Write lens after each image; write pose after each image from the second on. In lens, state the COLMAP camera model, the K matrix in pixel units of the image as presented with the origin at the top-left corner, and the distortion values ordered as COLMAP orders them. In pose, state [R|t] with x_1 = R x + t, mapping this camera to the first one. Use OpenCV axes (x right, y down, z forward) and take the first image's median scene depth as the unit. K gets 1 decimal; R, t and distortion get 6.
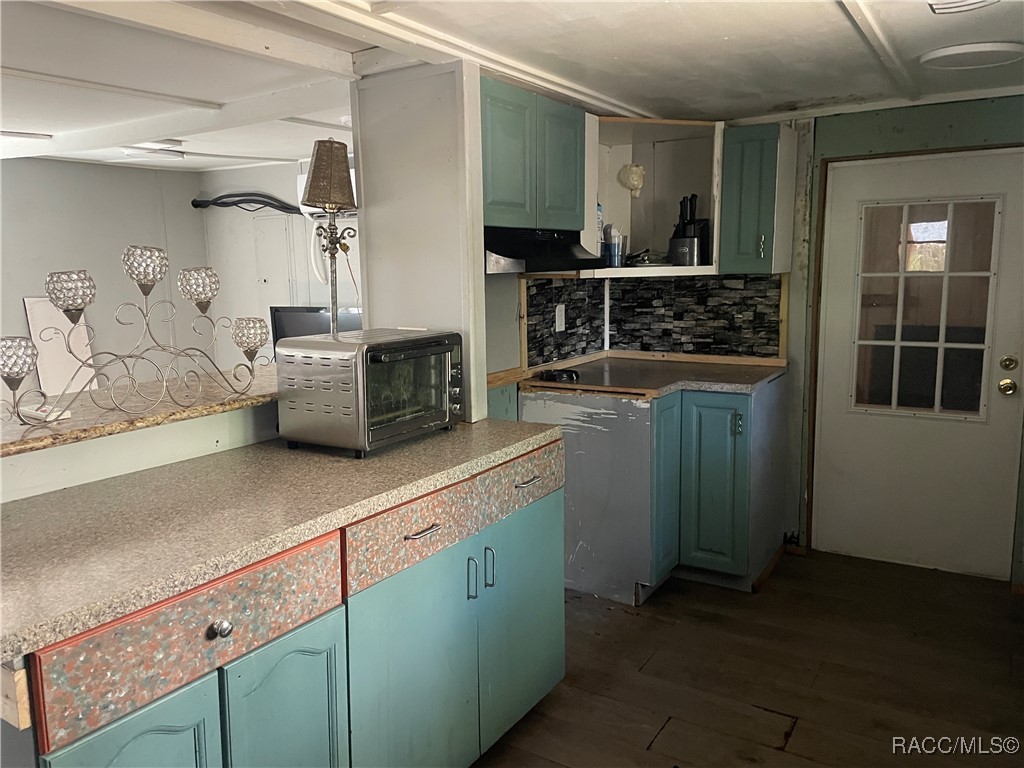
lens RADIAL K [[756.5, 0, 513.9], [0, 756.5, 384.2], [0, 0, 1]] dist [0.104943, -0.132144]
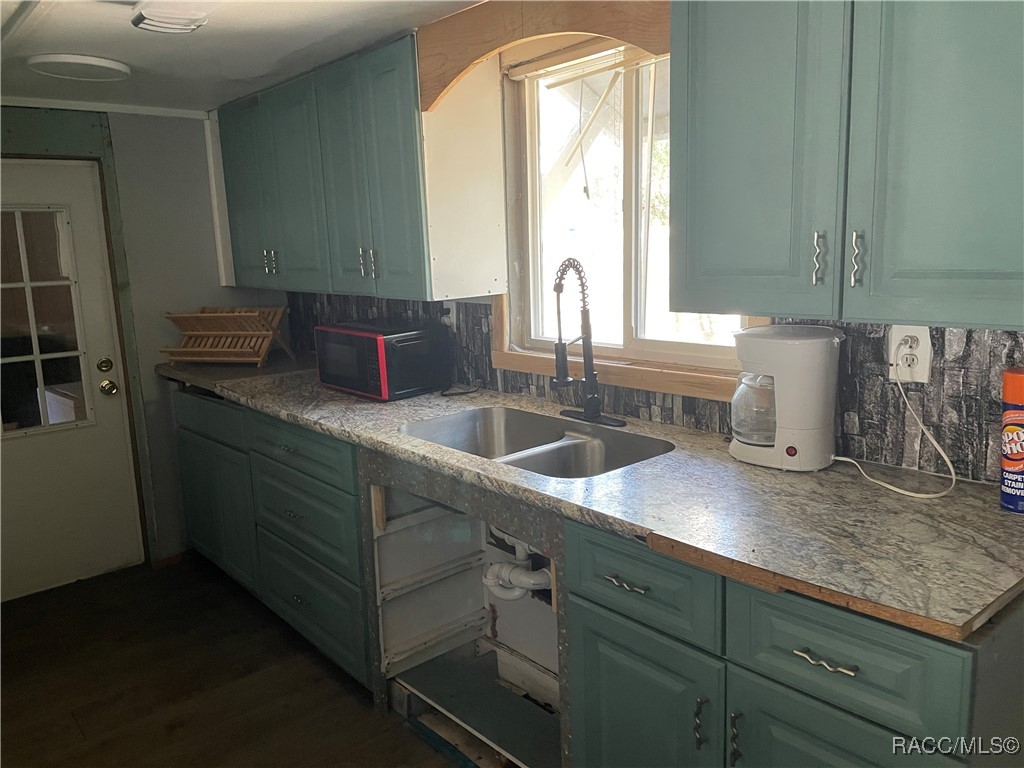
lens RADIAL K [[756.5, 0, 513.9], [0, 756.5, 384.2], [0, 0, 1]] dist [0.104943, -0.132144]
pose [[0.276657, -0.161179, 0.947355, -0.213773], [0.178341, 0.977320, 0.114196, -0.021948], [-0.944275, 0.137359, 0.299127, 0.153186]]
